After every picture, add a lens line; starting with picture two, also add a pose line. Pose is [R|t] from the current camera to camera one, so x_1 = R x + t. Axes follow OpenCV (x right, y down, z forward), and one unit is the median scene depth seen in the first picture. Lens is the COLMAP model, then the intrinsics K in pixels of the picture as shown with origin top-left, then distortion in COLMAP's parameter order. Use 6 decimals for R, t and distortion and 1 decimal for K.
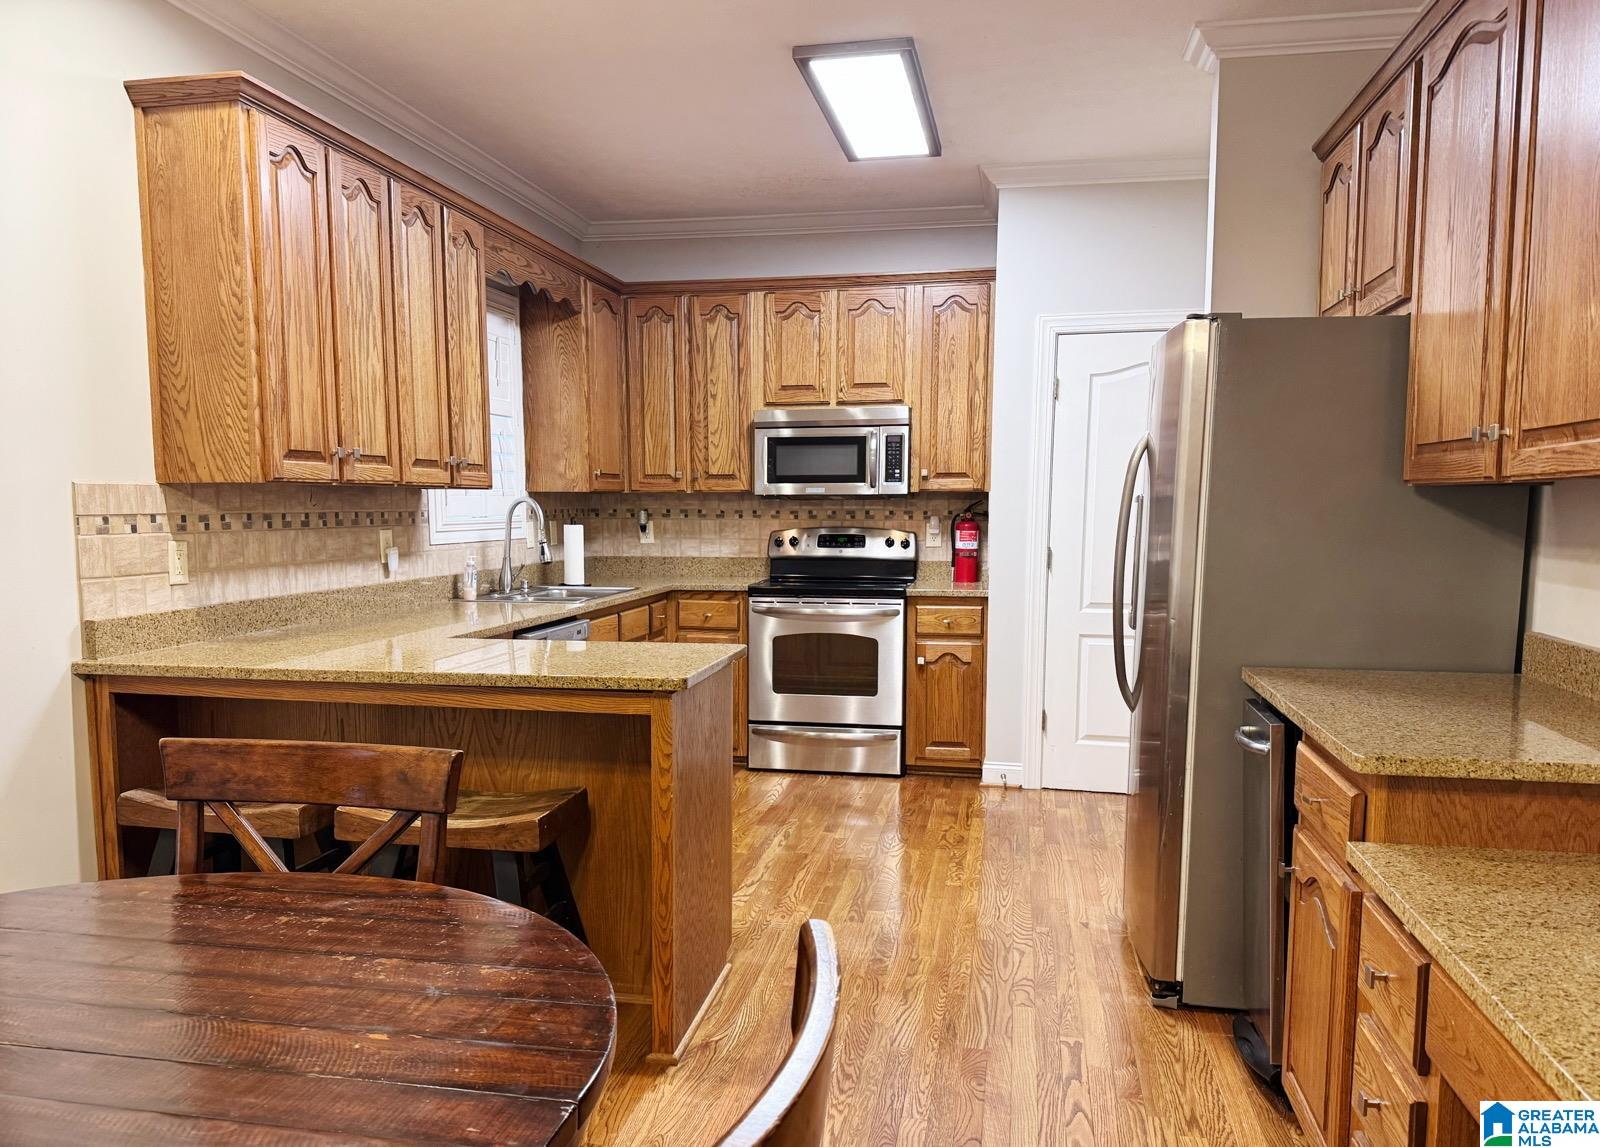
lens RADIAL K [[1210.0, 0, 804.1], [0, 1210.0, 579.7], [0, 0, 1]] dist [-0.008937, -0.006464]
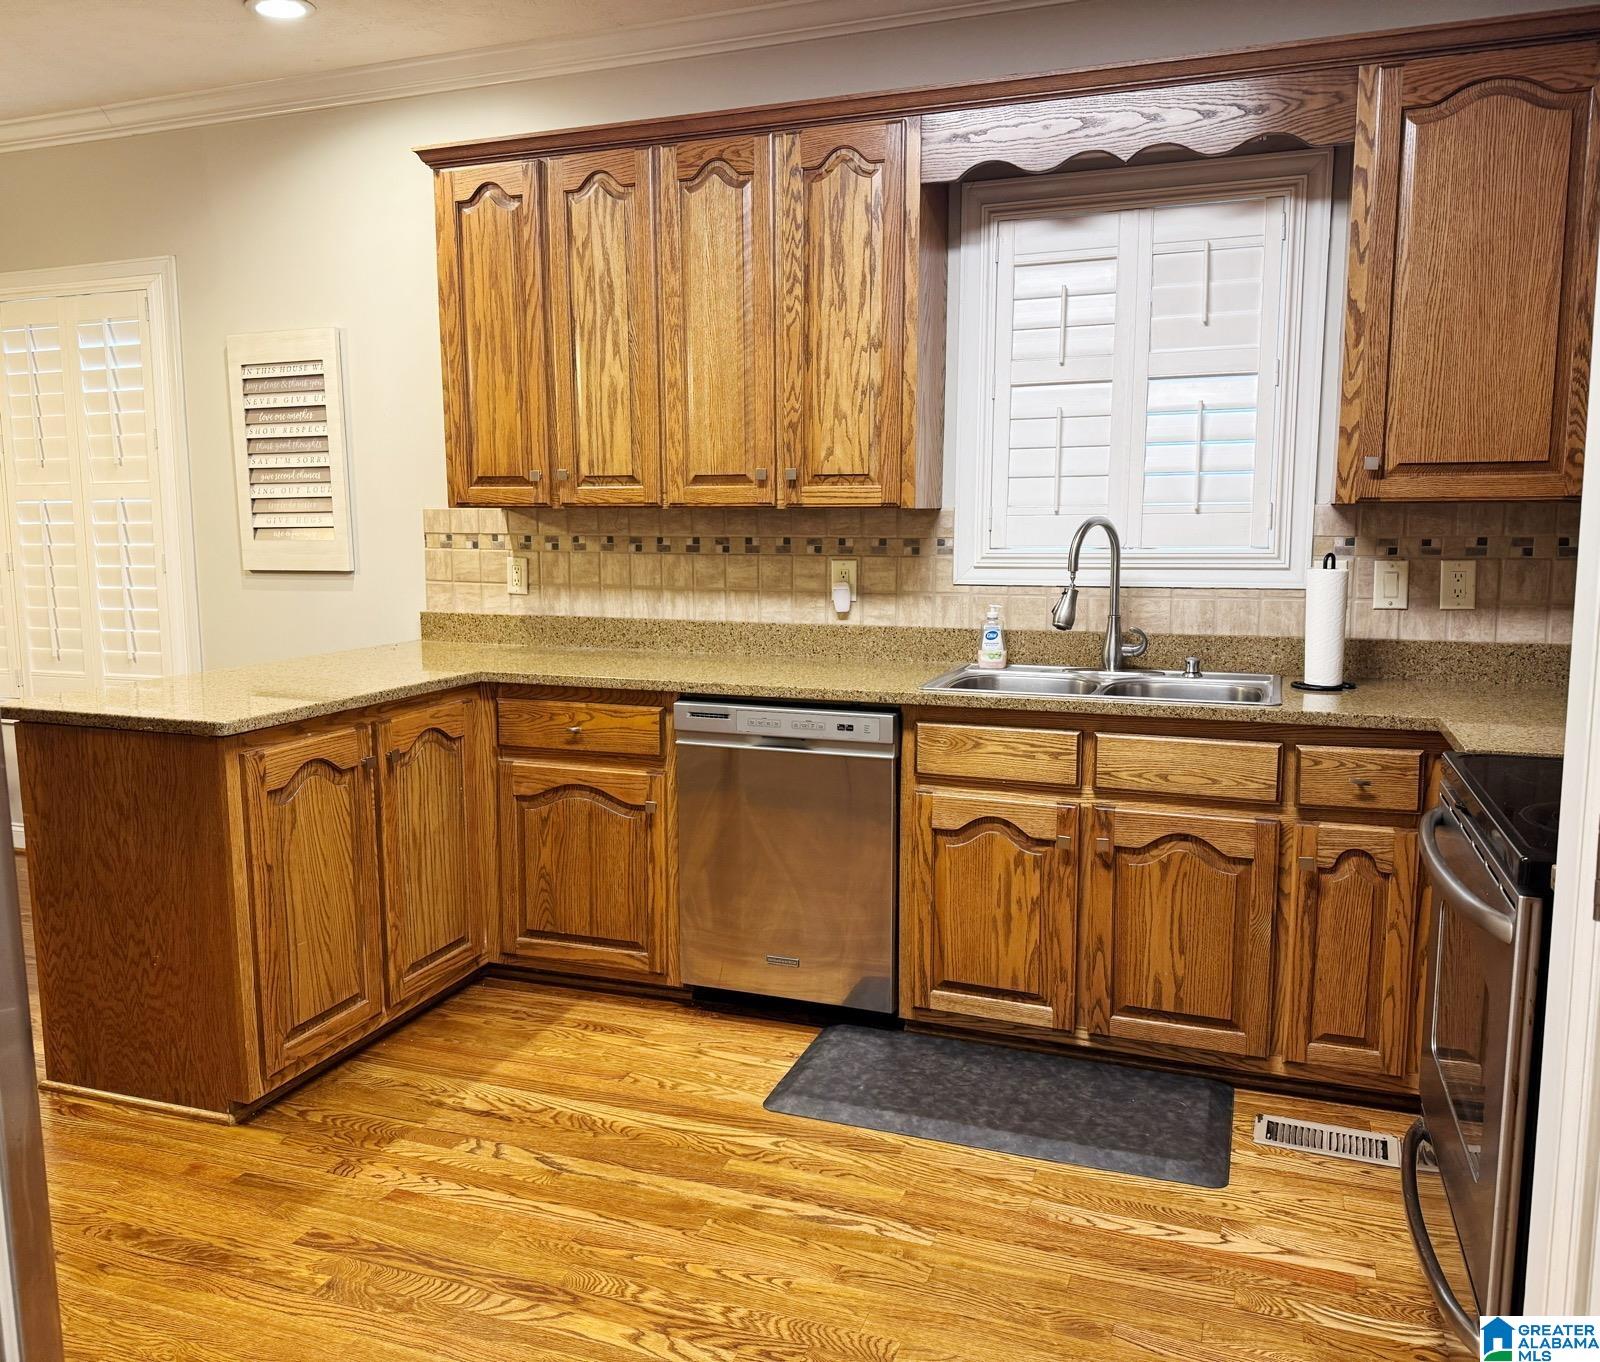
lens RADIAL K [[1213.8, 0, 802.6], [0, 1213.8, 670.7], [0, 0, 1]] dist [0.034984, -0.012978]
pose [[-0.171960, 0.117100, -0.978119, 0.552548], [-0.067284, 0.989195, 0.130255, -0.086243], [0.982803, 0.088211, -0.162223, 1.319108]]
